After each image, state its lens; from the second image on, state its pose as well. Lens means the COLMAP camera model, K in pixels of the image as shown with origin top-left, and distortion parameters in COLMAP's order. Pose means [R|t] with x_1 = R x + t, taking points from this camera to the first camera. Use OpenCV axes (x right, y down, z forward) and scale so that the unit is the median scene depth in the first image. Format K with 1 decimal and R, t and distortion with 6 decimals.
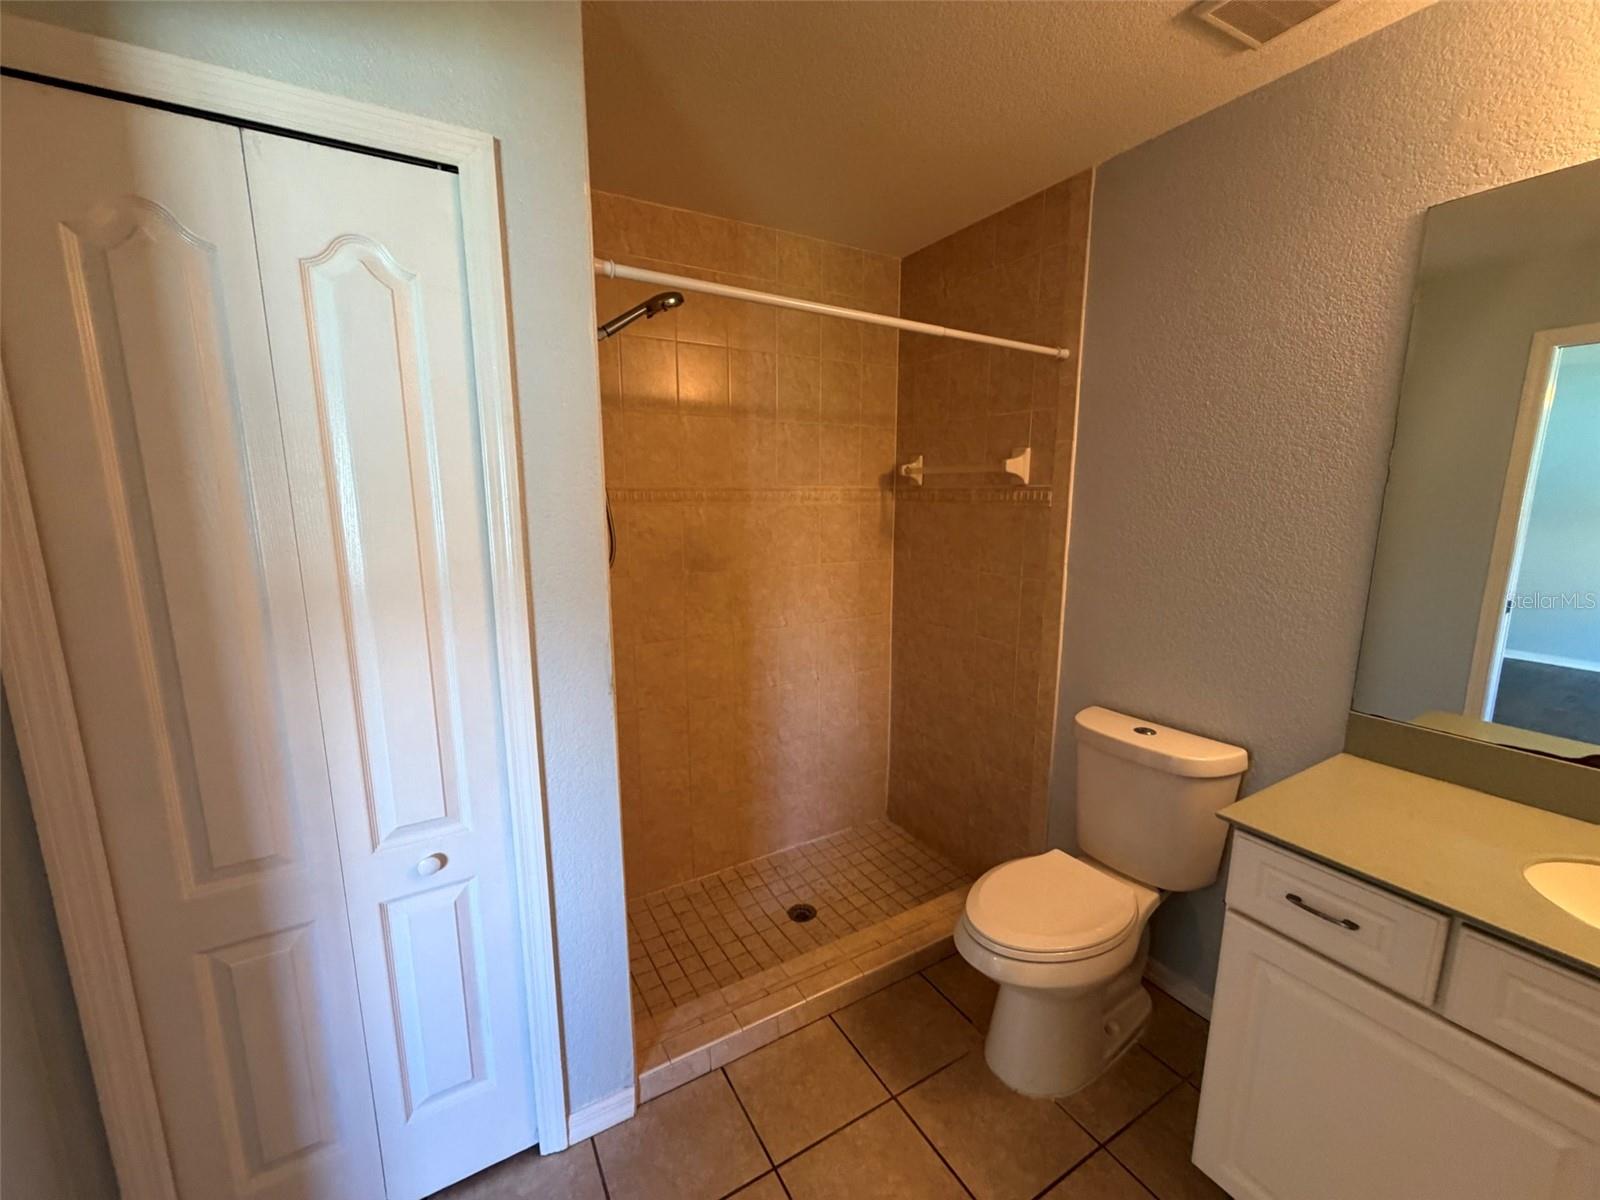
lens RADIAL K [[639.1, 0, 794.6], [0, 639.1, 602.7], [0, 0, 1]] dist [0.001806, -0.000153]
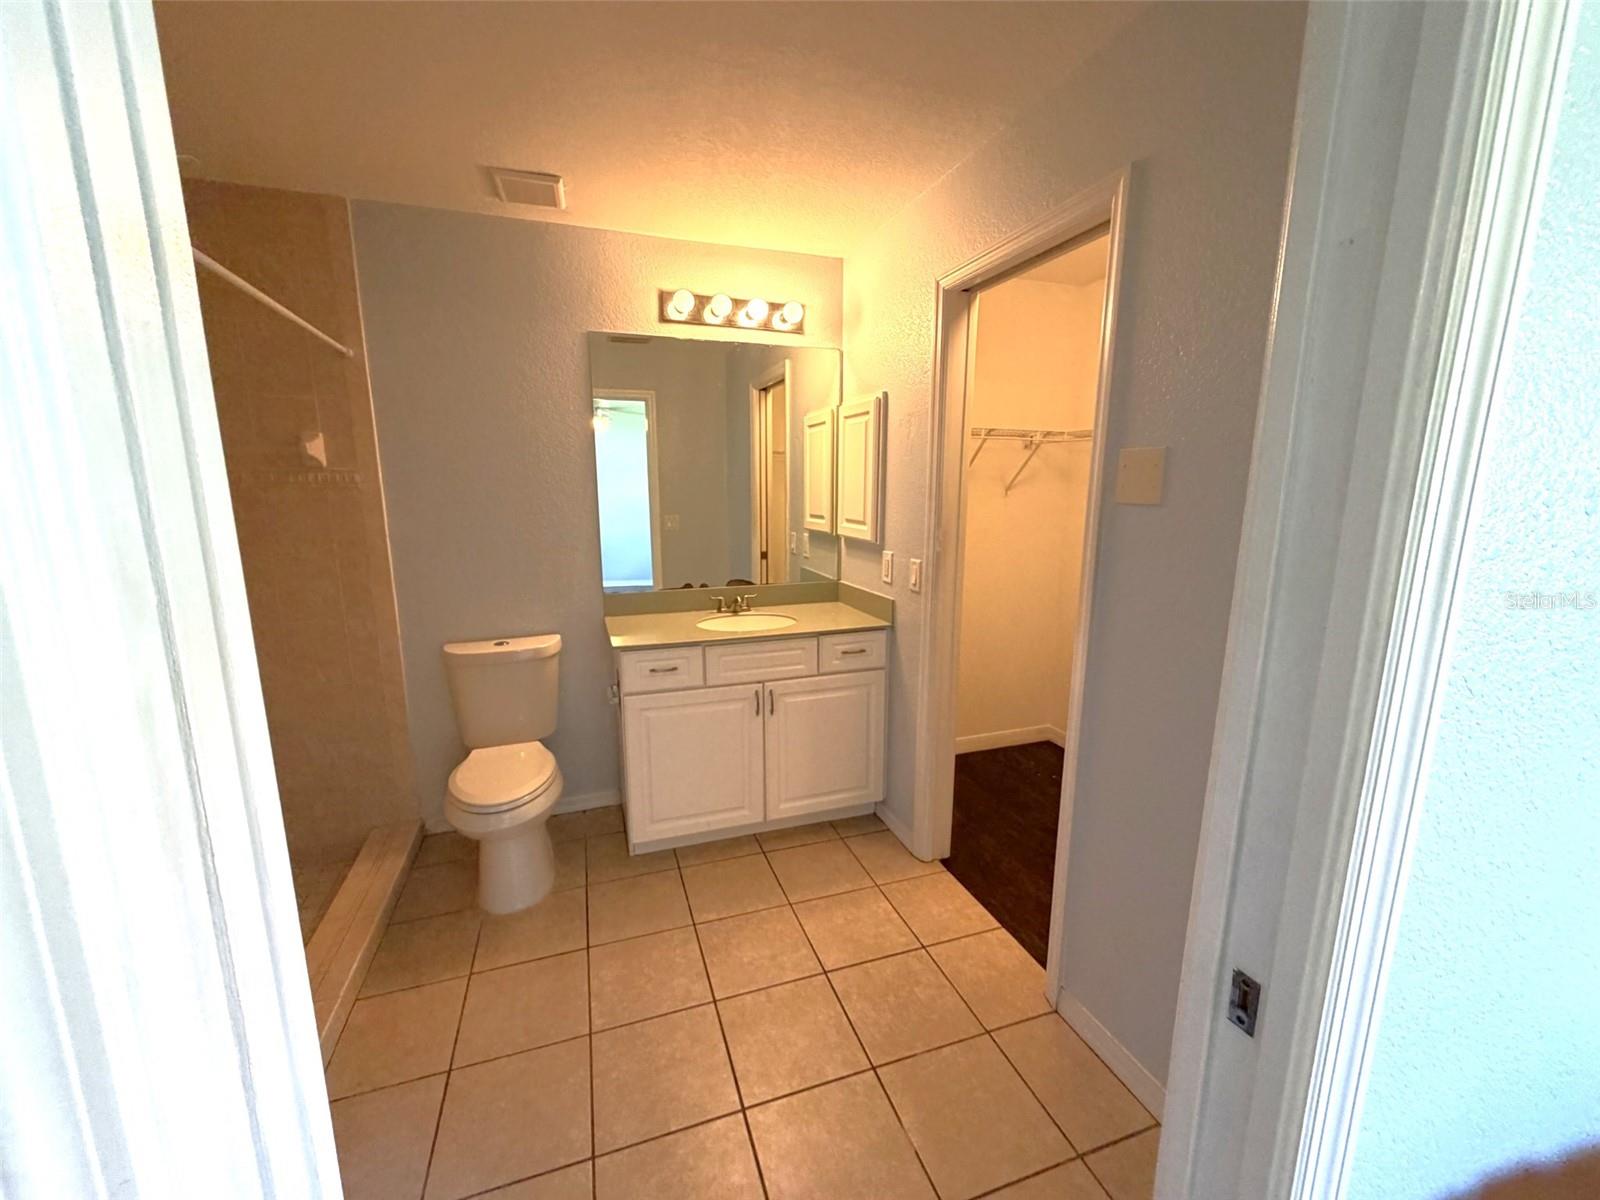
lens RADIAL K [[639.1, 0, 794.6], [0, 639.1, 602.7], [0, 0, 1]] dist [0.001806, -0.000153]
pose [[0.196179, -0.173011, 0.965184, -0.648663], [0.167065, 0.975817, 0.140960, 0.019324], [-0.966231, 0.133595, 0.220339, 0.042738]]
